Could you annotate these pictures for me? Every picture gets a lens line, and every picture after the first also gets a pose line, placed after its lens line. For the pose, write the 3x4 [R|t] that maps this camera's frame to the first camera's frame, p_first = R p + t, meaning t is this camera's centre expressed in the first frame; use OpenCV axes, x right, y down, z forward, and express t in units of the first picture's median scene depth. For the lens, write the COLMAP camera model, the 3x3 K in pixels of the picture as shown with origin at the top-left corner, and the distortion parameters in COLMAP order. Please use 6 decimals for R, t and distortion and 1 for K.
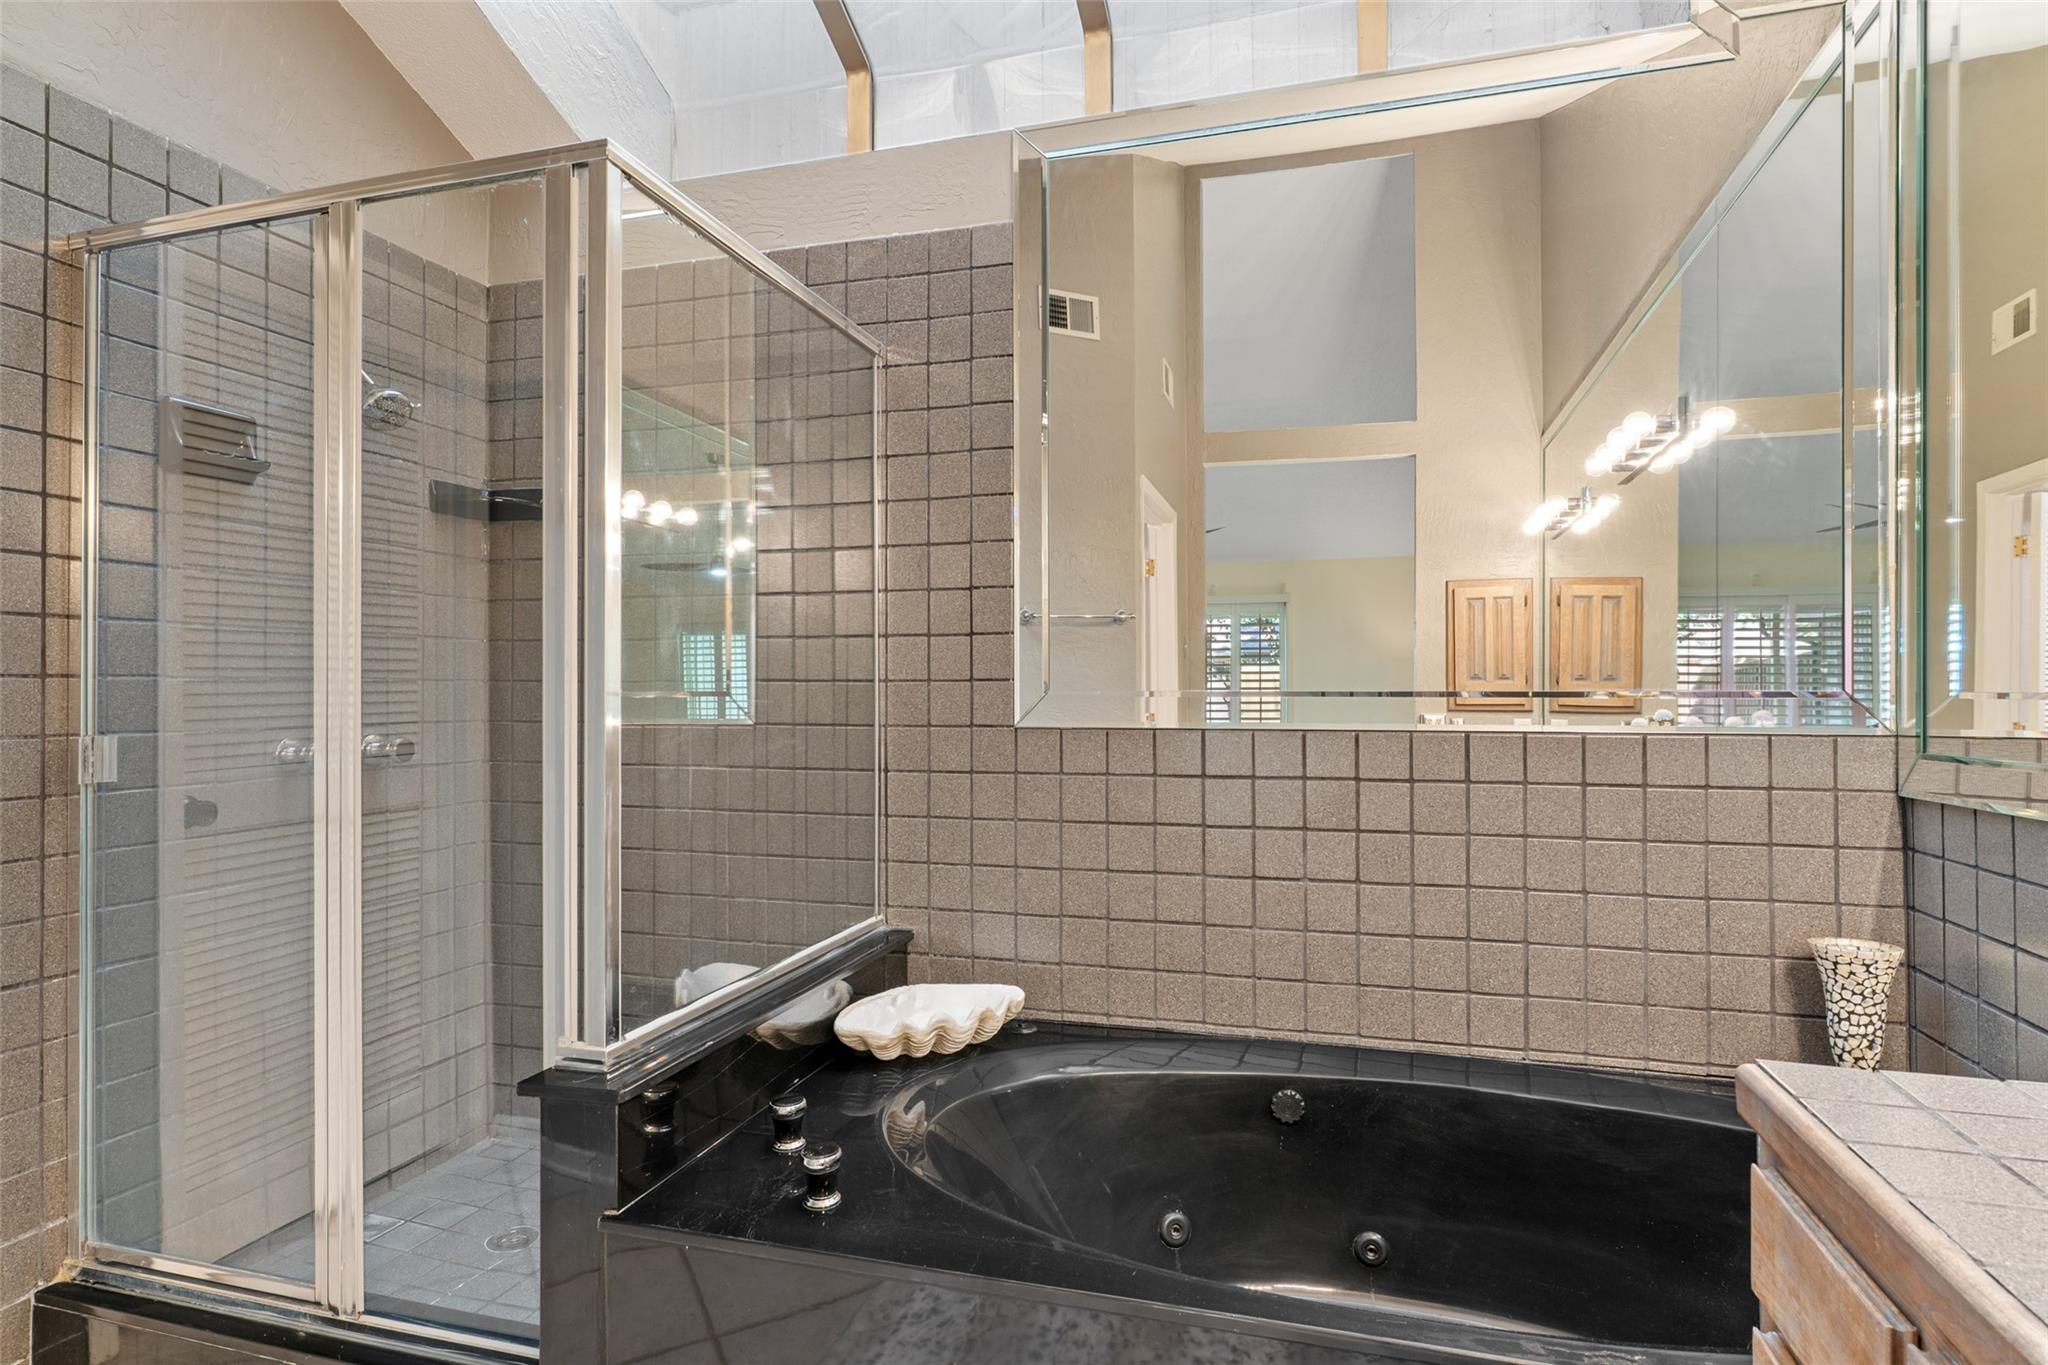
lens RADIAL K [[1102.2, 0, 1013.7], [0, 1102.2, 673.0], [0, 0, 1]] dist [0.002345, 0.002284]
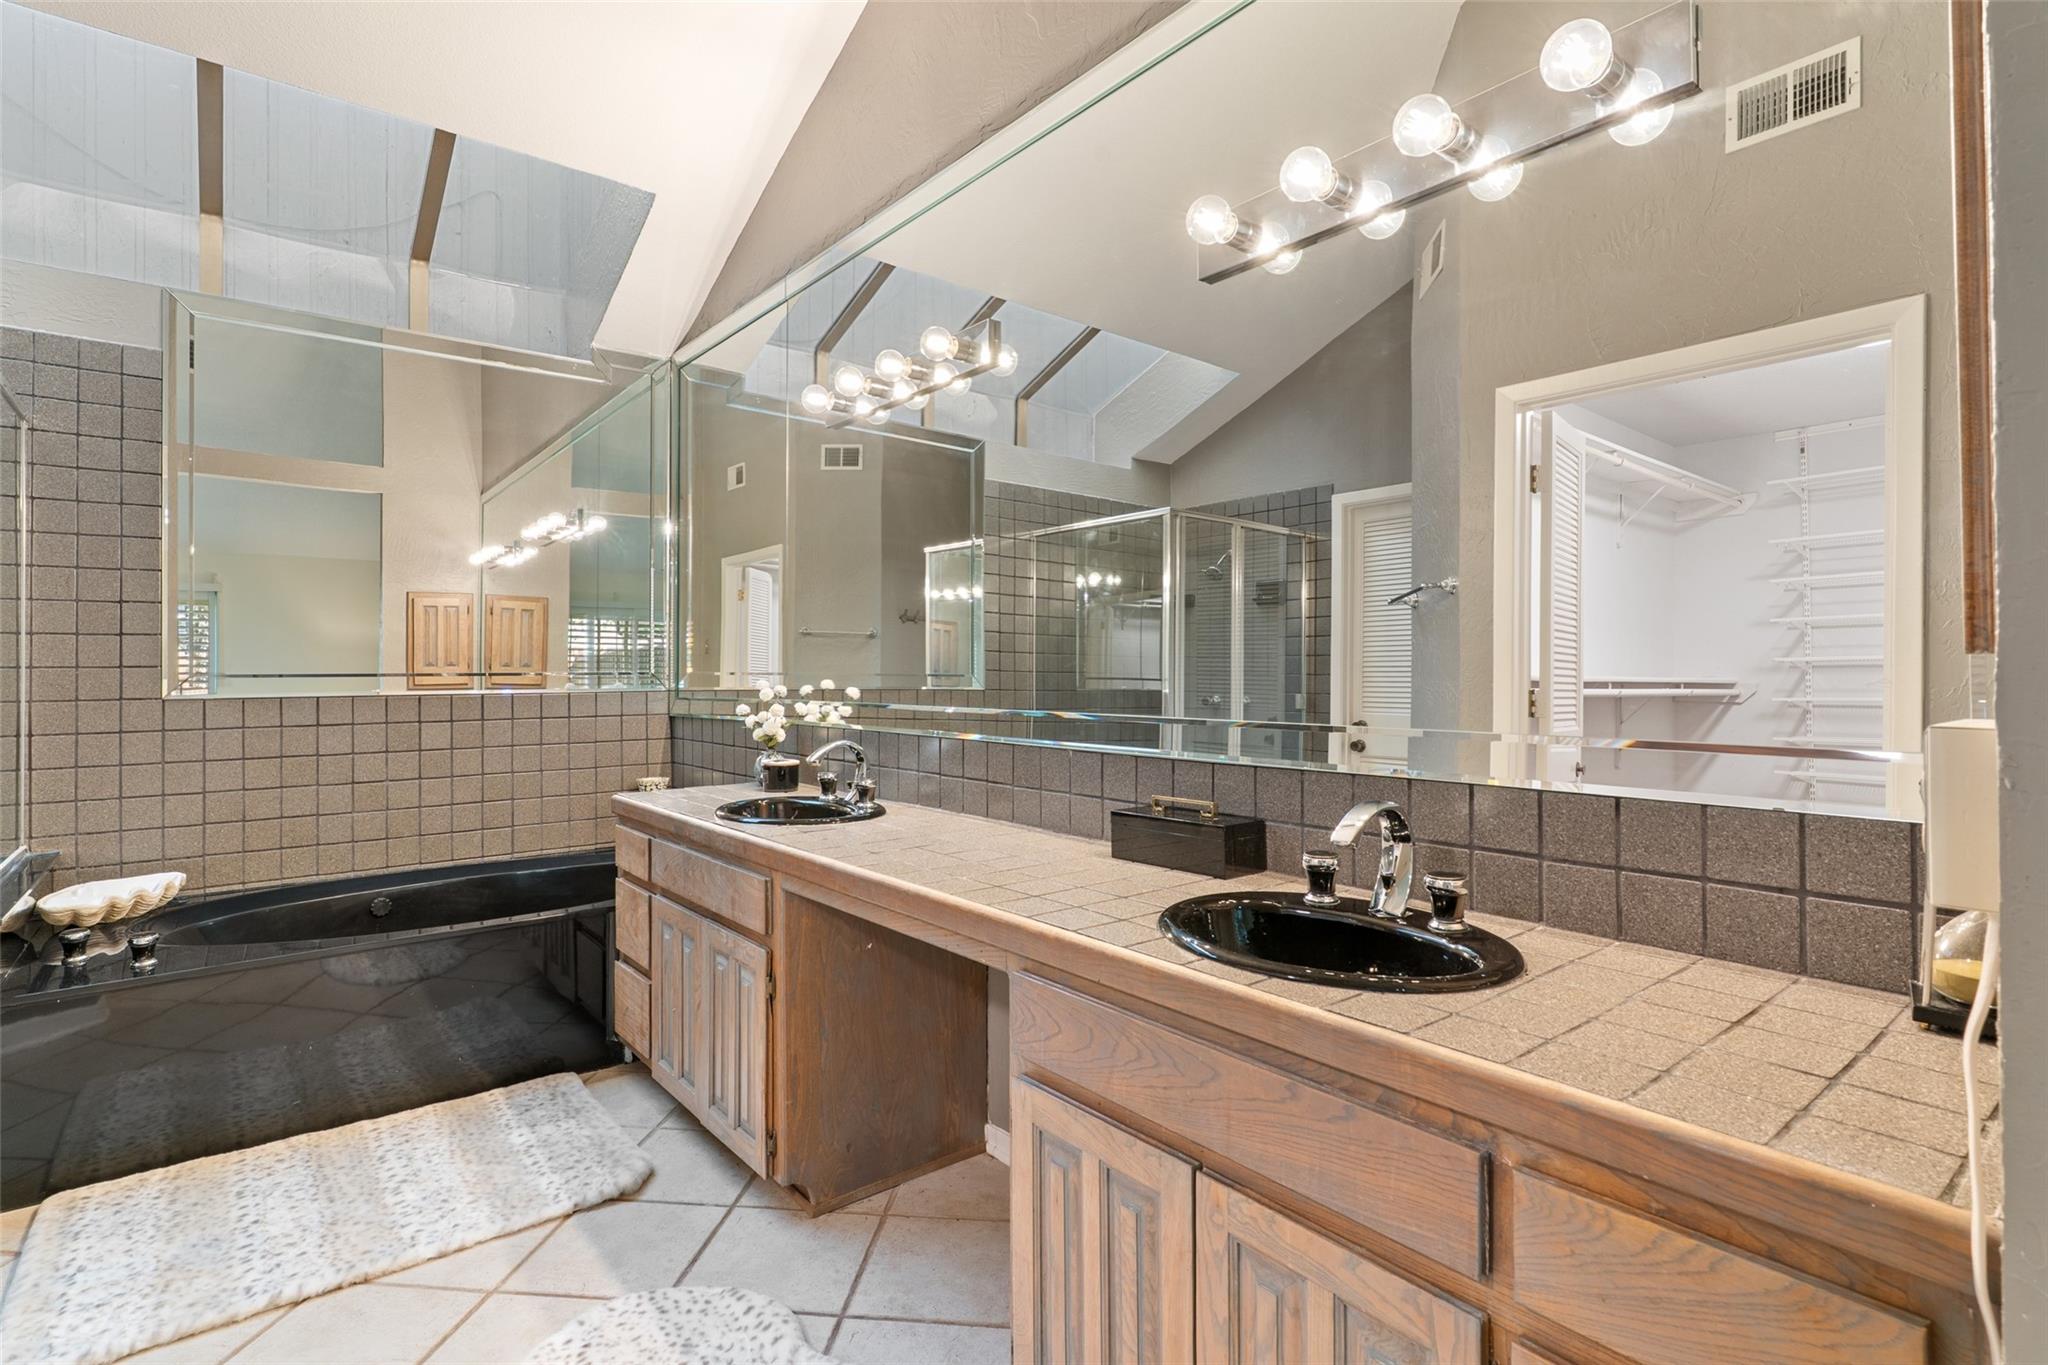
lens RADIAL K [[1002.8, 0, 1012.5], [0, 1002.8, 663.6], [0, 0, 1]] dist [-0.004887, 0.000132]
pose [[0.563982, 0.002220, 0.825784, -0.439603], [-0.005114, 0.999987, 0.000805, -0.004453], [-0.825772, -0.004677, 0.563985, -0.644544]]
